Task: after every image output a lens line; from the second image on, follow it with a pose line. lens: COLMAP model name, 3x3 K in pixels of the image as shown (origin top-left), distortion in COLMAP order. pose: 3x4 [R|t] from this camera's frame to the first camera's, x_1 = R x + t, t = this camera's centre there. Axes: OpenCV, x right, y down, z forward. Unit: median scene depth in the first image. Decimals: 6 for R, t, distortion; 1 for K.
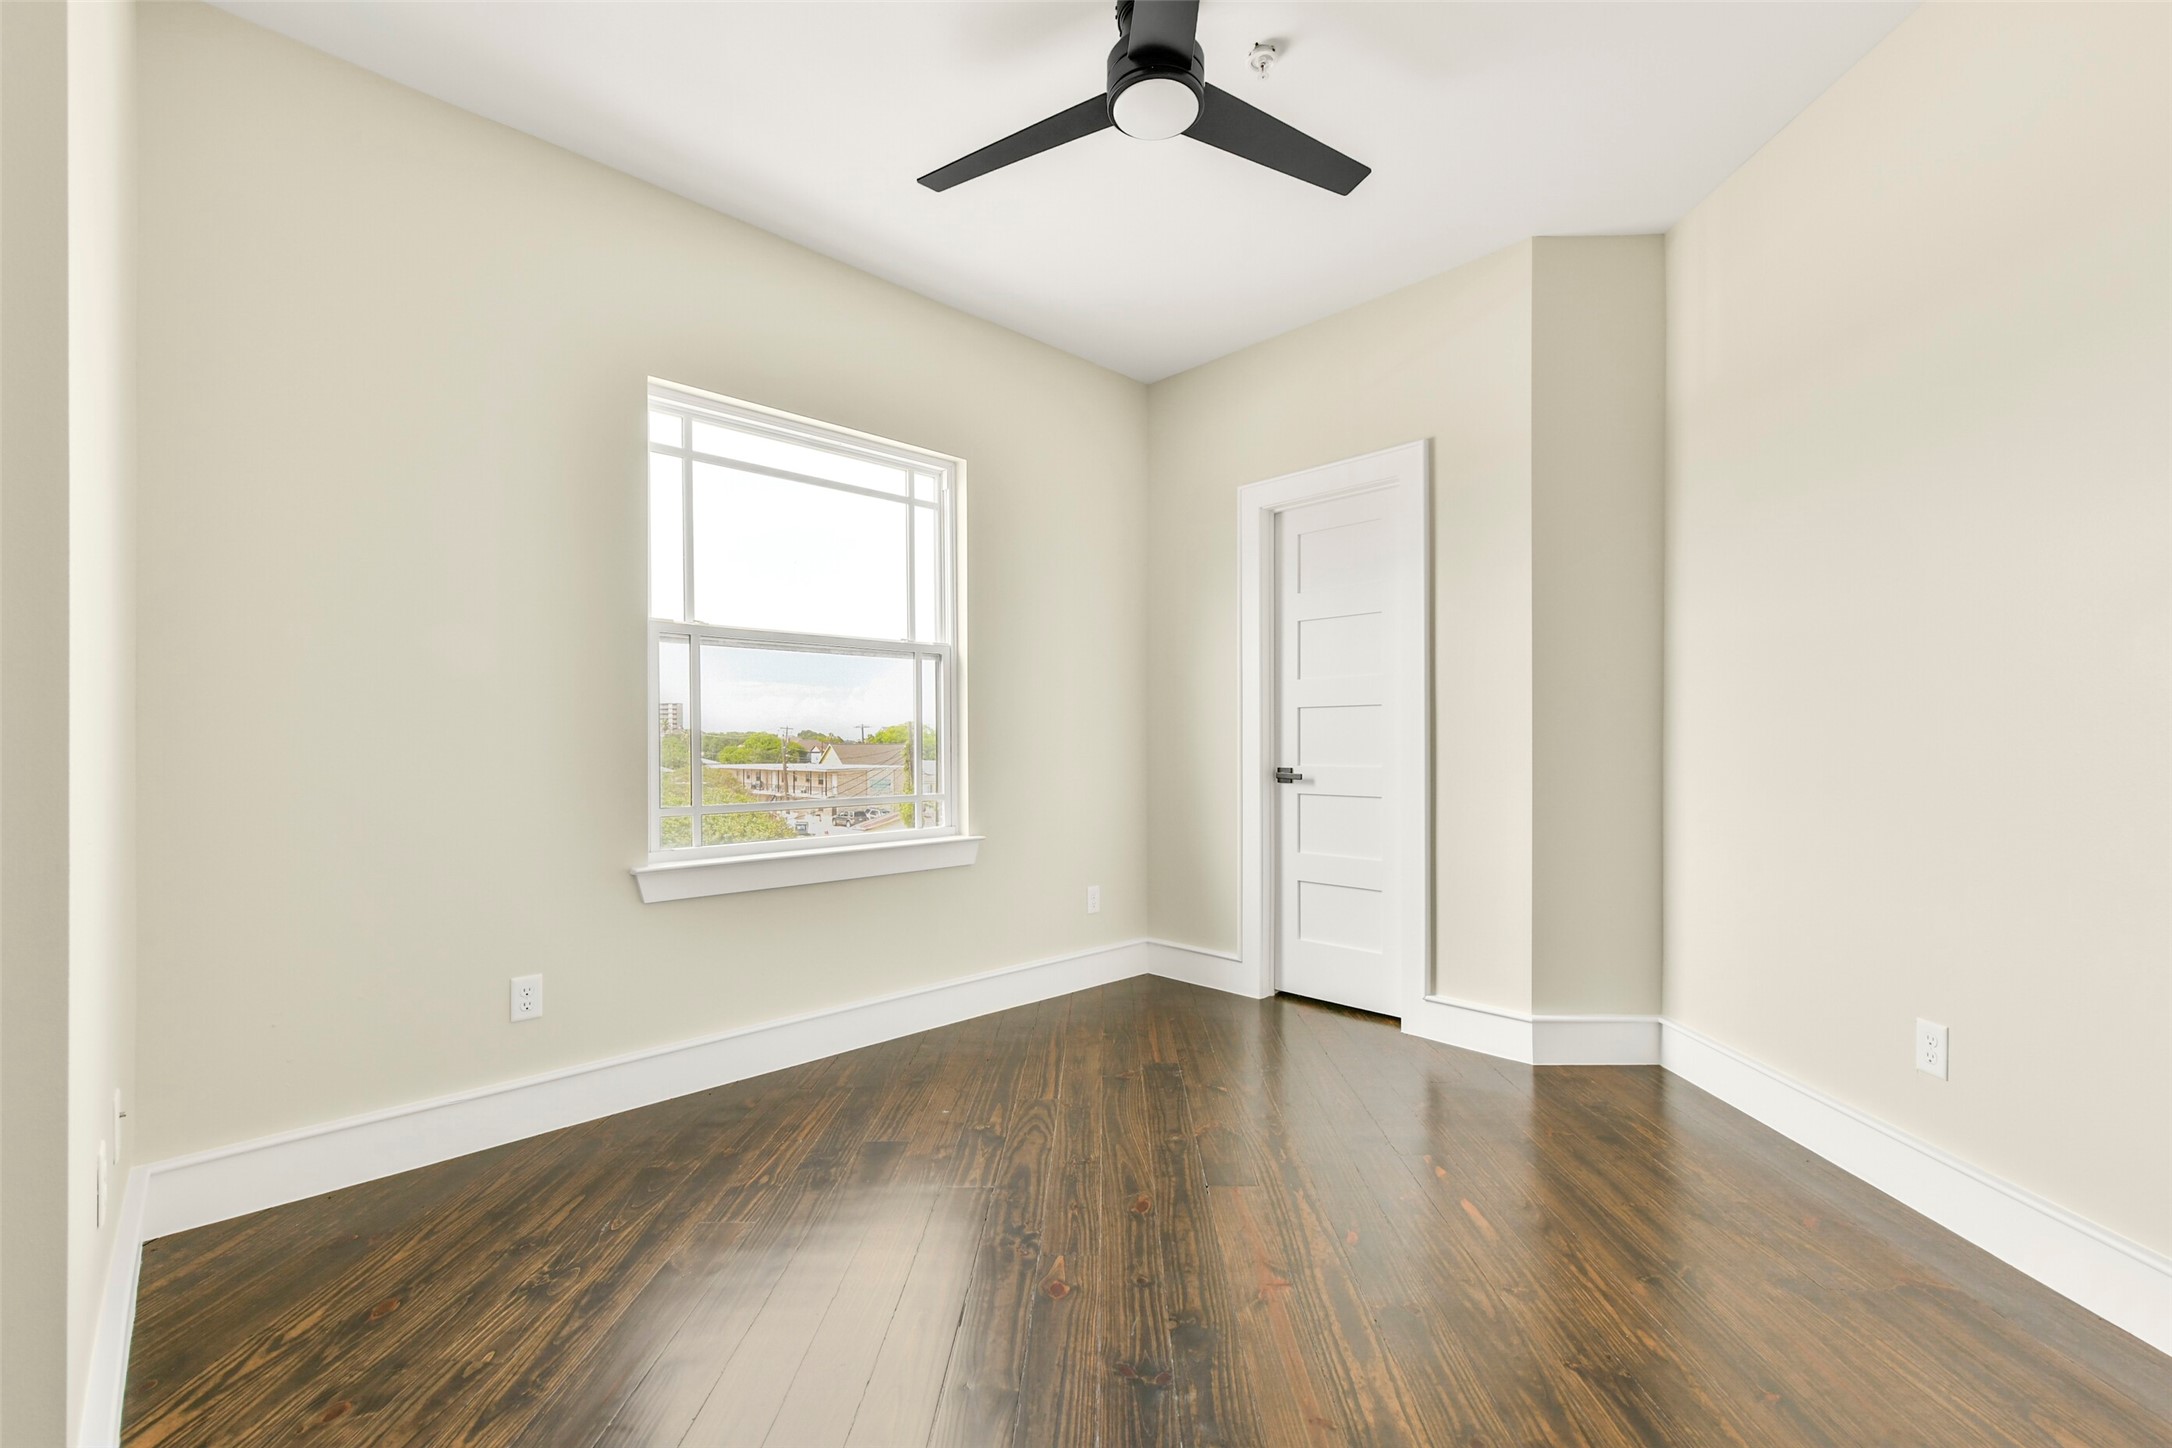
lens RADIAL K [[861.4, 0, 1084.9], [0, 861.4, 732.6], [0, 0, 1]] dist [-0.000979, 0.000024]
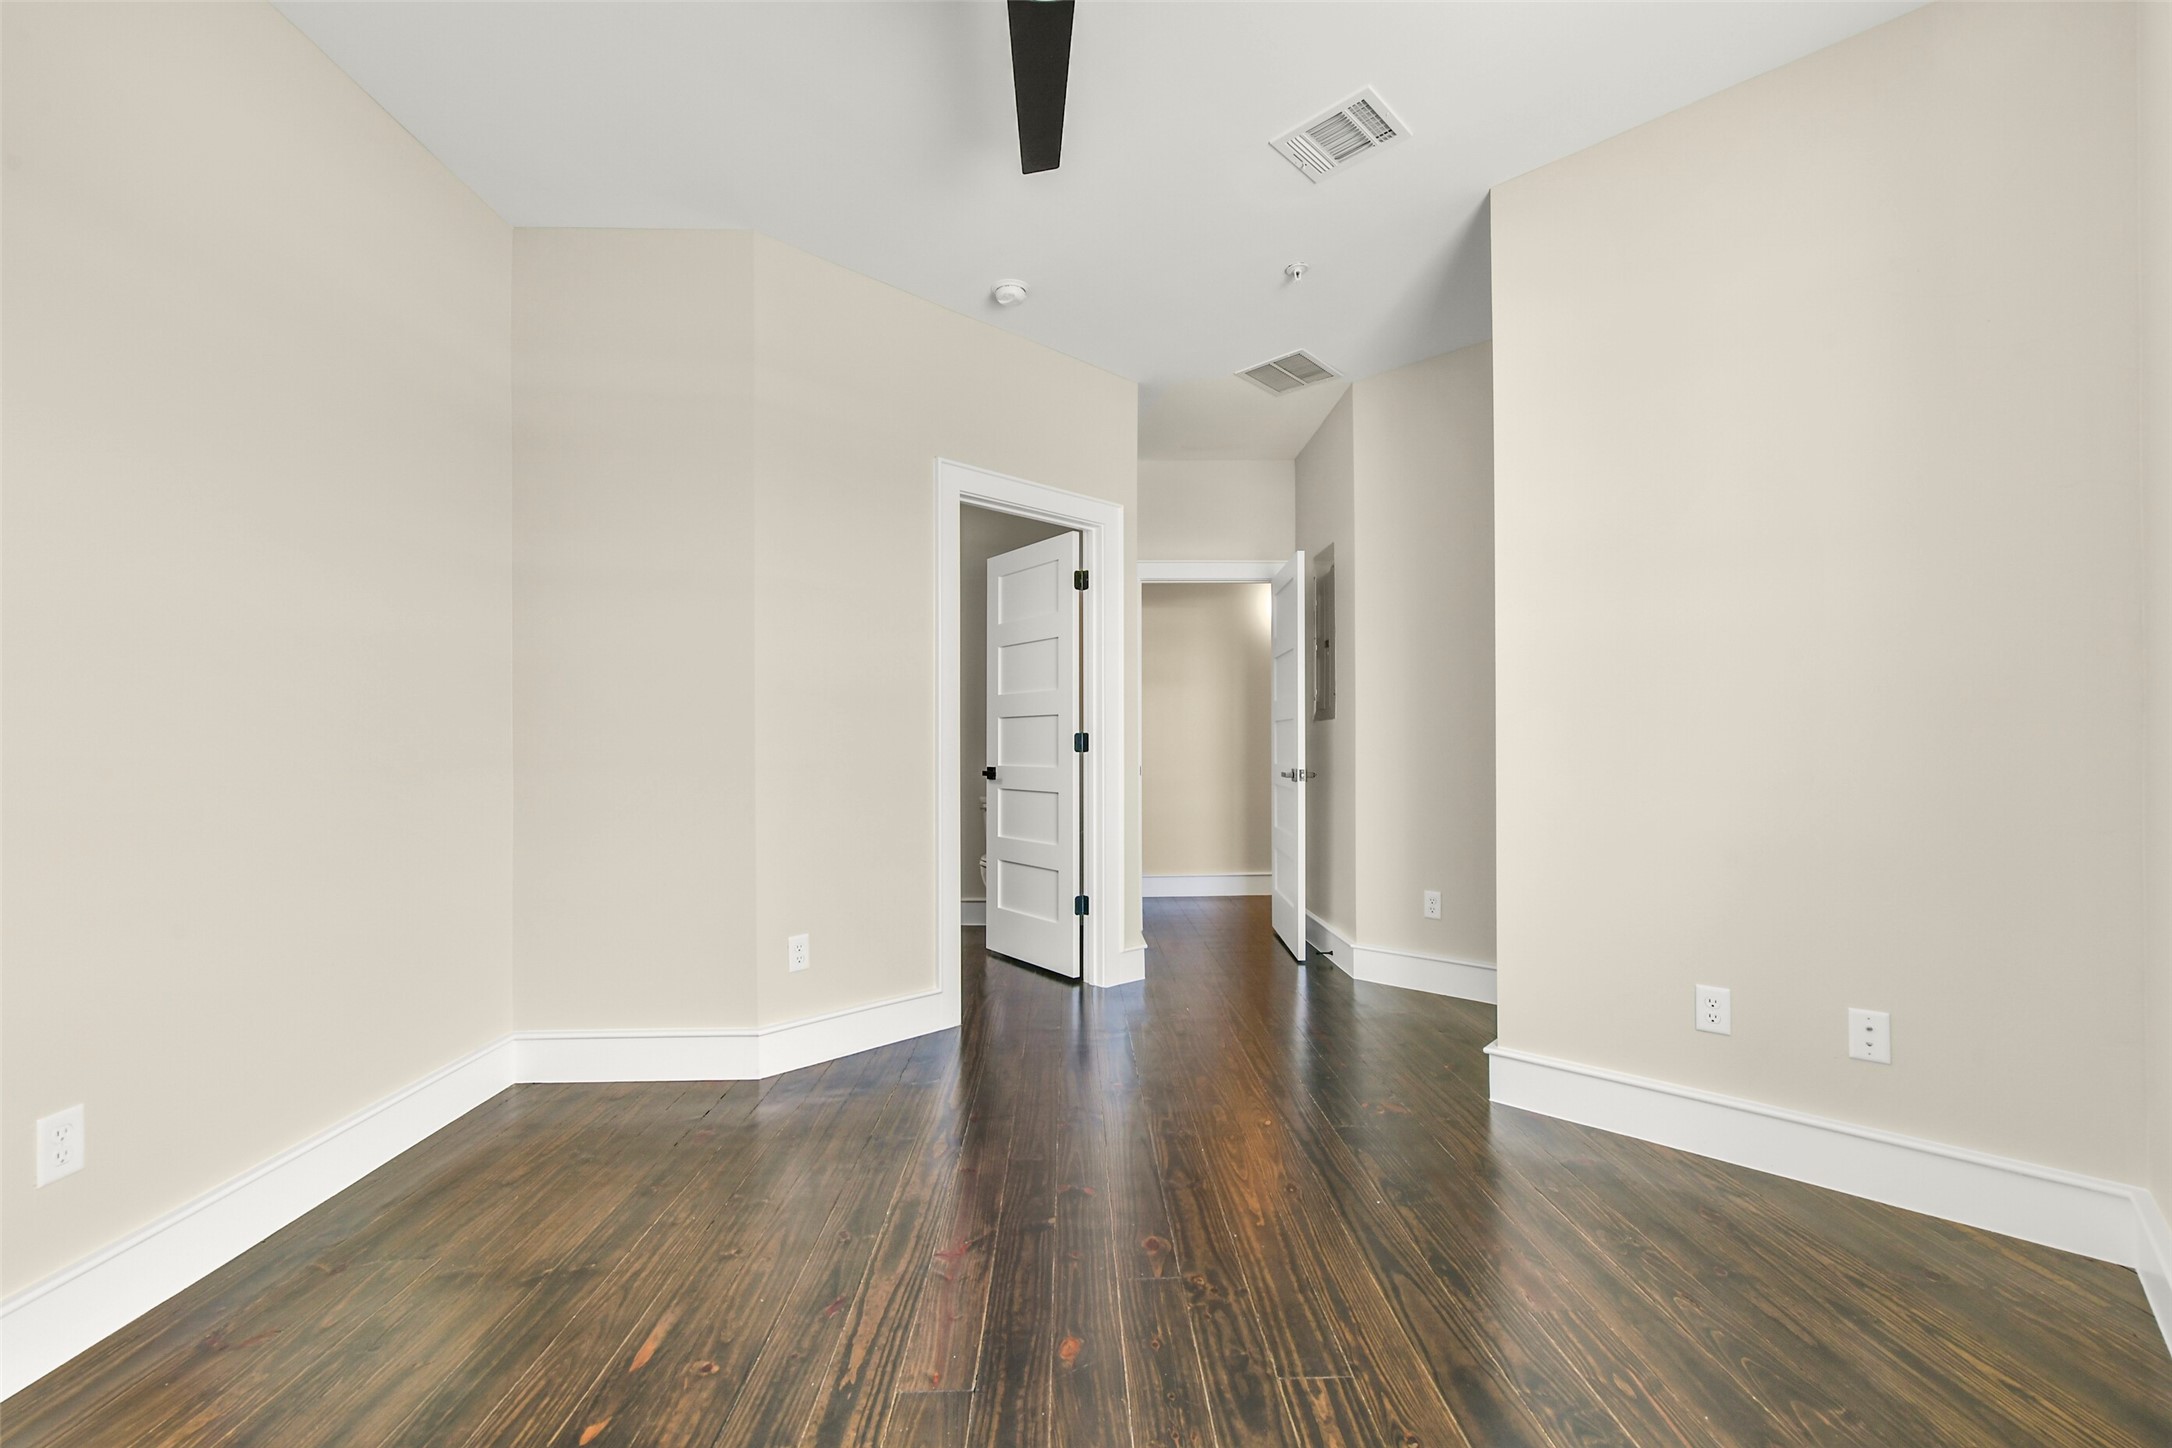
lens RADIAL K [[861.4, 0, 1086.6], [0, 861.4, 733.9], [0, 0, 1]] dist [-0.000979, 0.000024]
pose [[-0.998982, 0.008524, -0.044297, 0.085631], [0.009101, 0.999876, -0.012821, 0.009810], [0.044182, -0.013212, -0.998936, 1.877077]]
